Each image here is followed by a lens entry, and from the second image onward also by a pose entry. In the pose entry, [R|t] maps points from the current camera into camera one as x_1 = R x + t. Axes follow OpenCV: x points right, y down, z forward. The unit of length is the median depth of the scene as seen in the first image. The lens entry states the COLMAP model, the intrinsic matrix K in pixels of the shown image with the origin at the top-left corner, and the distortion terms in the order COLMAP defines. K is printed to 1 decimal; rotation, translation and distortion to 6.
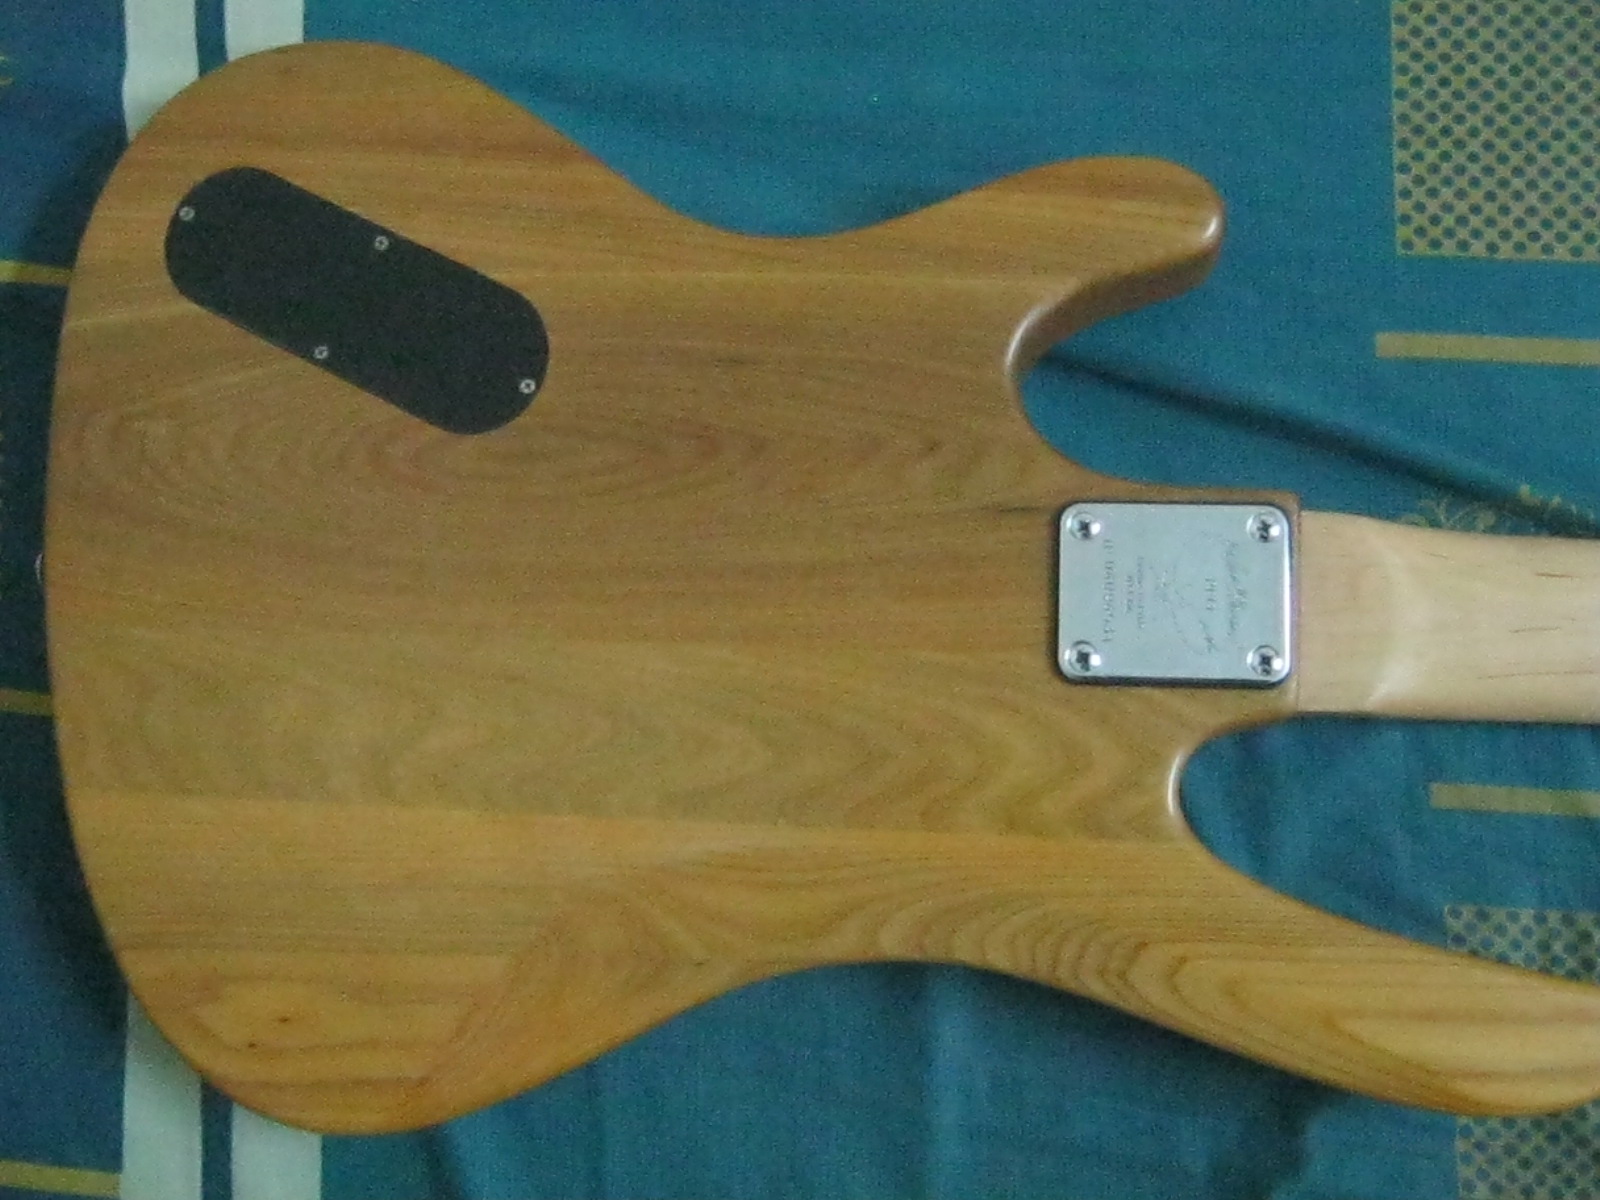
lens RADIAL K [[1685.8, 0, 800.0], [0, 1685.8, 600.0], [0, 0, 1]] dist [0.020566, -0.140249]
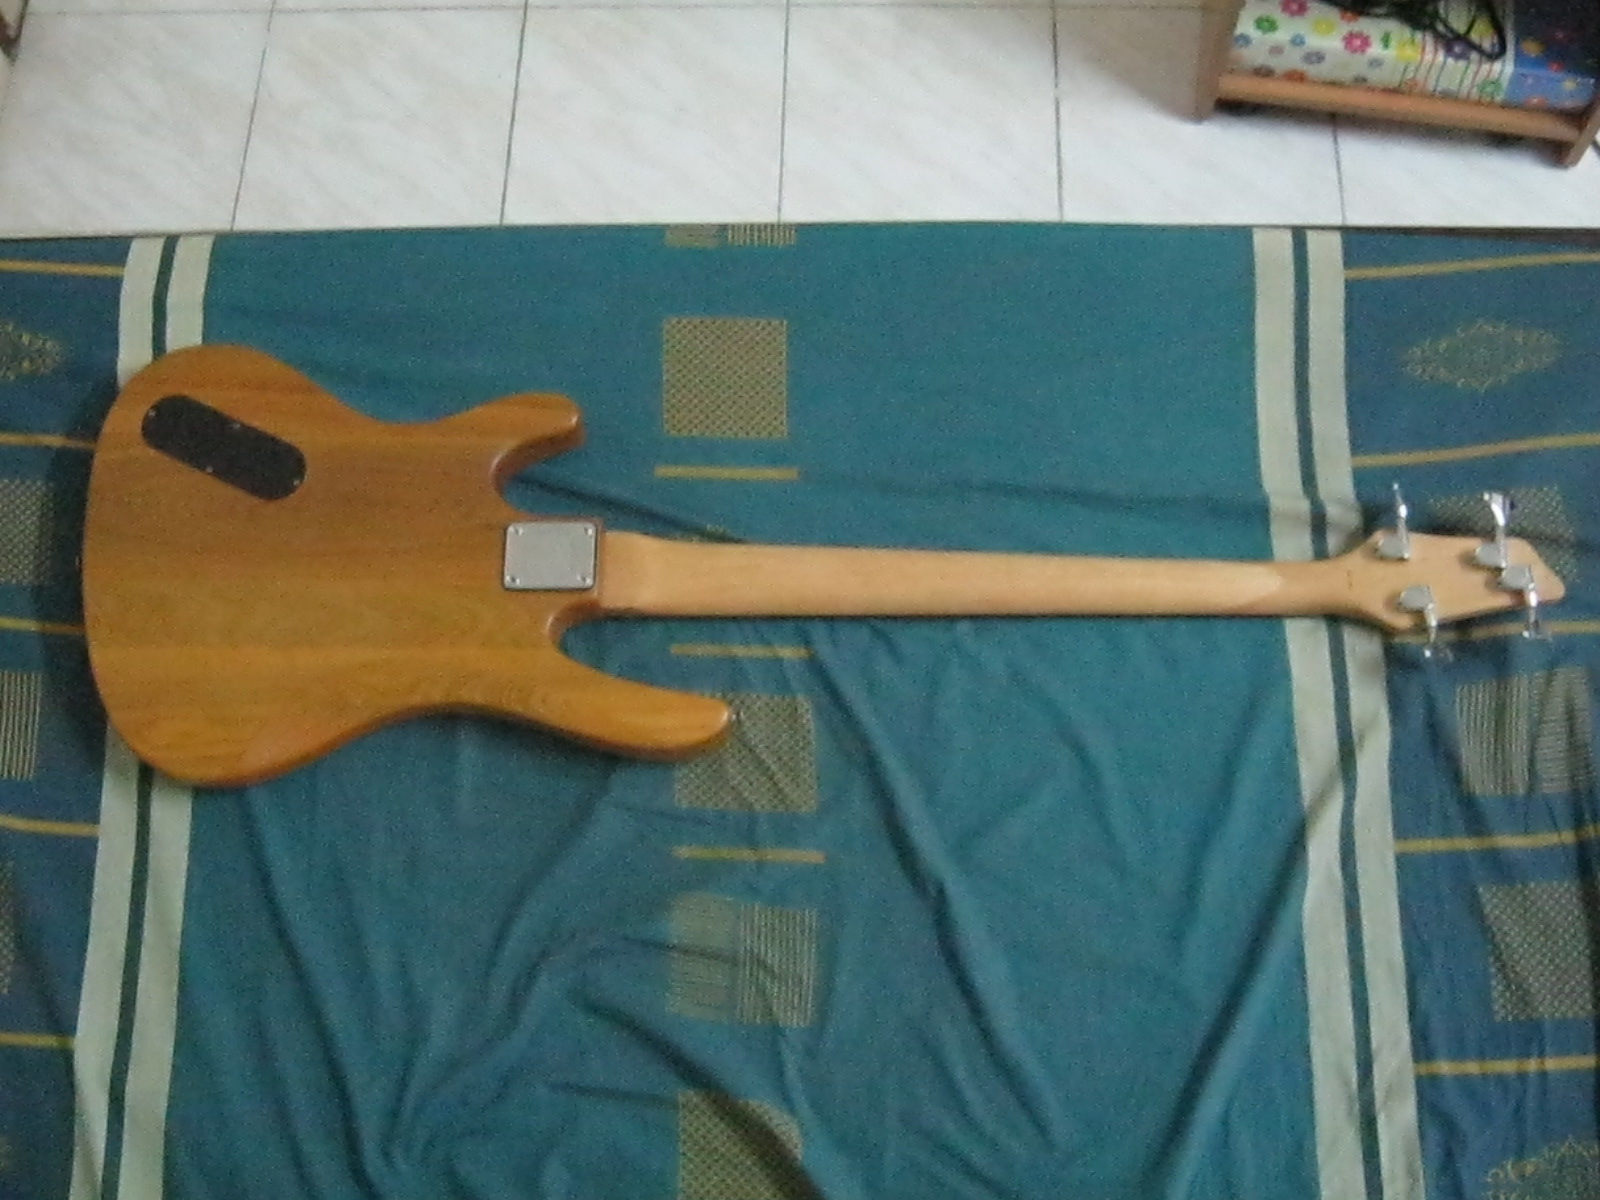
lens RADIAL K [[1685.8, 0, 800.0], [0, 1685.8, 600.0], [0, 0, 1]] dist [0.020566, -0.140249]
pose [[0.995458, 0.002890, 0.095153, 0.330039], [0.013886, 0.984440, -0.175174, 0.477446], [-0.094179, 0.175699, 0.979929, -1.420393]]
